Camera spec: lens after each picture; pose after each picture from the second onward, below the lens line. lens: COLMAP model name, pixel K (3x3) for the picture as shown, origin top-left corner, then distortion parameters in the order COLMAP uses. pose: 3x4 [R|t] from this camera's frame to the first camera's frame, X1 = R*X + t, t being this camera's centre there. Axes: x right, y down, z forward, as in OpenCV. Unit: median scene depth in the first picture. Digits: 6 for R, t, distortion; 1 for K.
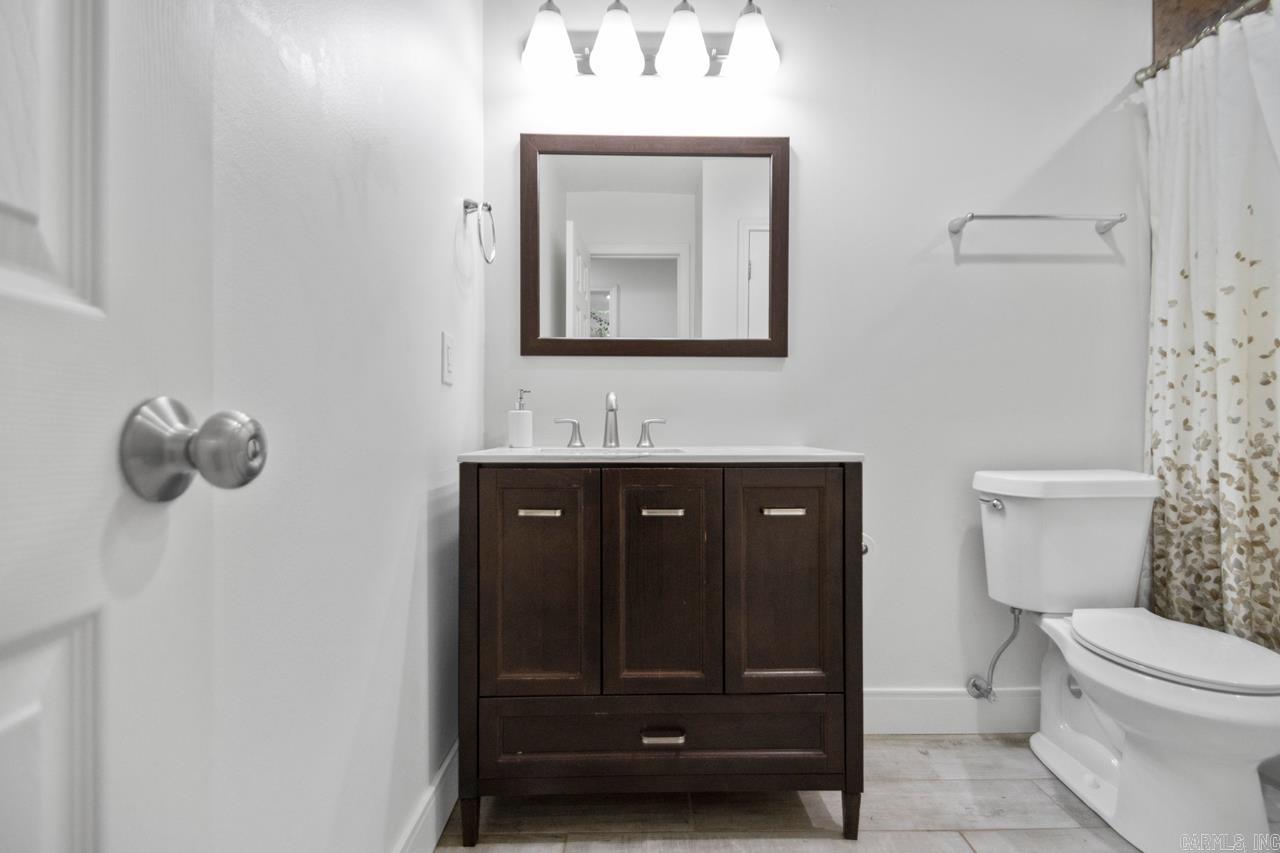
lens RADIAL K [[594.7, 0, 648.7], [0, 594.7, 432.1], [0, 0, 1]] dist [0.037174, -0.016081]
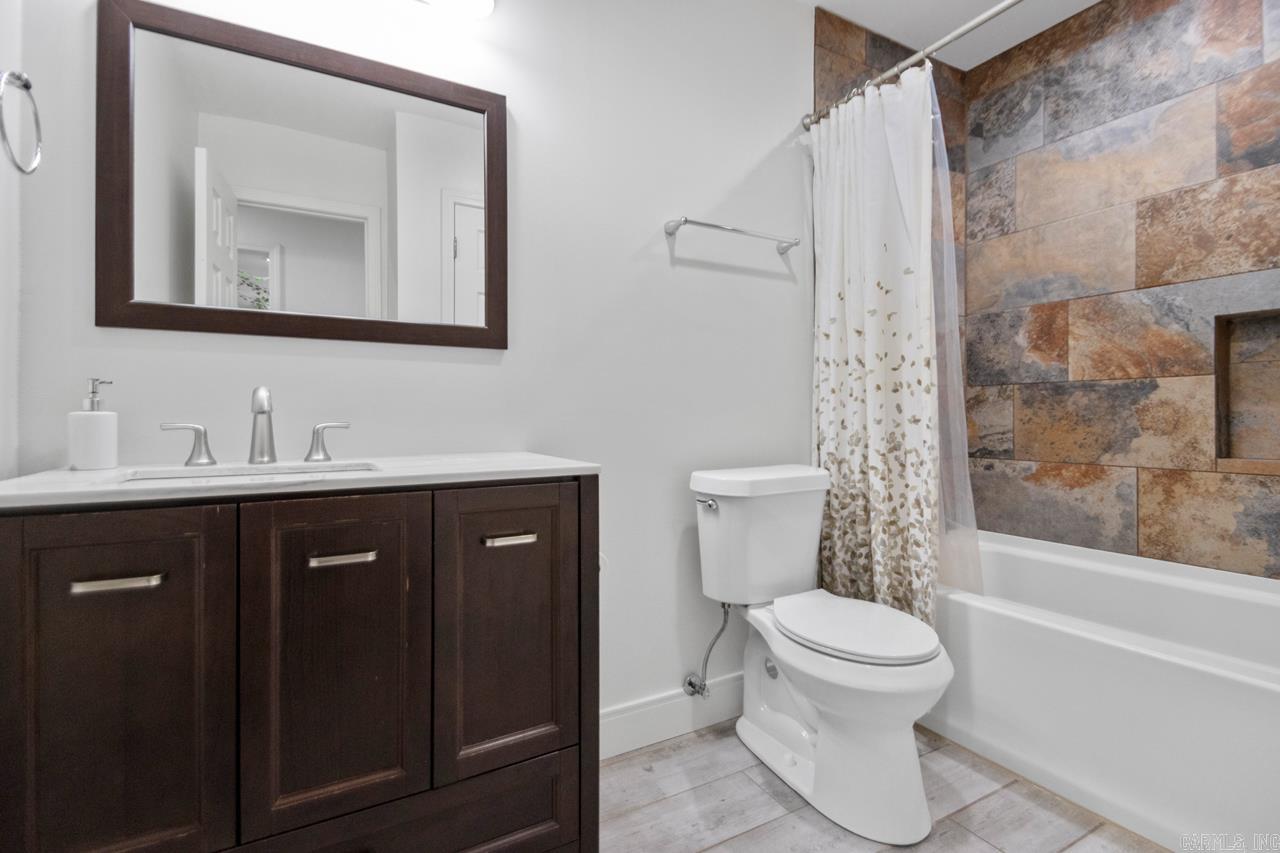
lens RADIAL K [[594.7, 0, 642.2], [0, 594.7, 413.2], [0, 0, 1]] dist [0.037174, -0.016081]
pose [[0.886680, -0.001569, 0.462380, 0.007200], [0.007168, 0.999921, -0.010353, -0.024680], [-0.462327, 0.012495, 0.886621, 0.156189]]
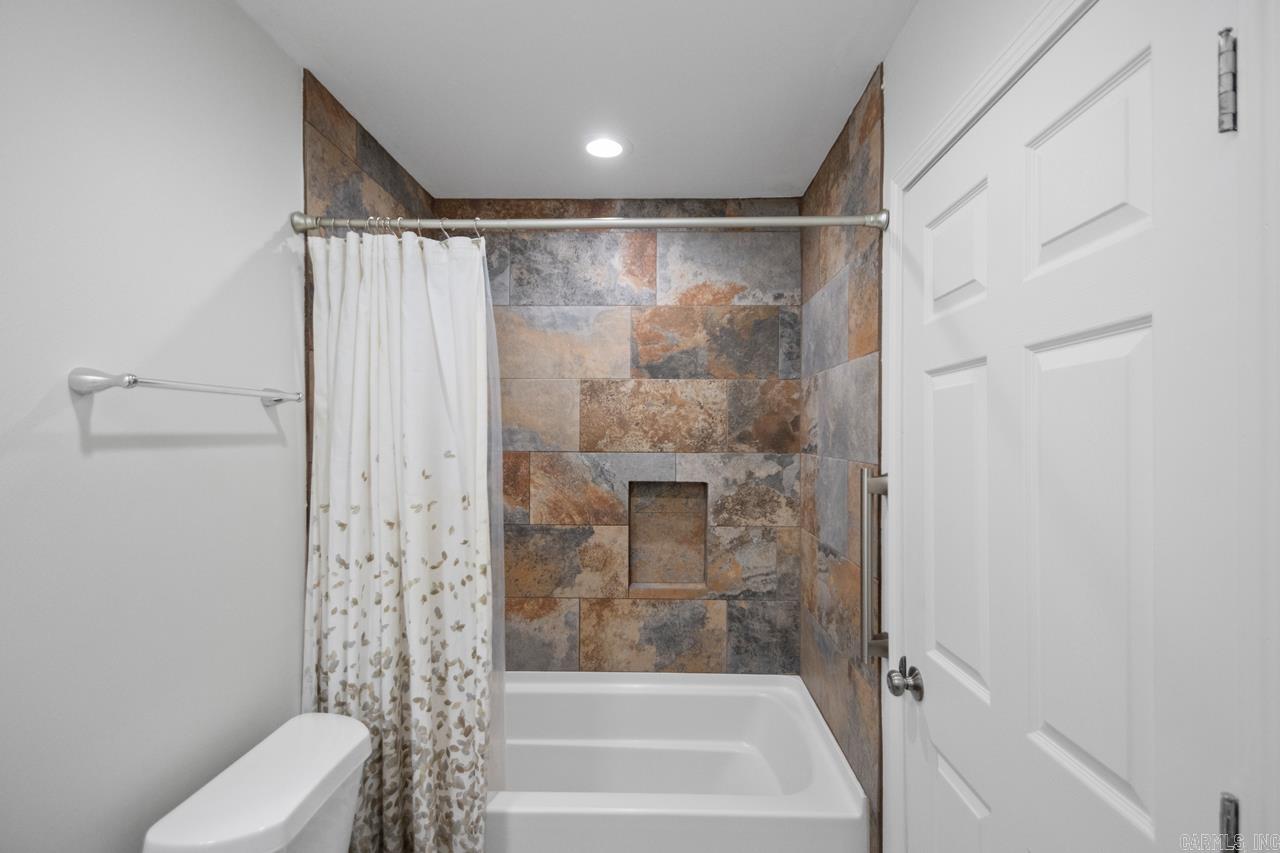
lens RADIAL K [[594.7, 0, 641.7], [0, 594.7, 431.6], [0, 0, 1]] dist [0.037174, -0.016081]
pose [[0.053909, -0.005306, 0.998532, 0.010099], [0.007645, 0.999959, 0.004901, -0.330160], [-0.998517, 0.007369, 0.053947, 0.539202]]
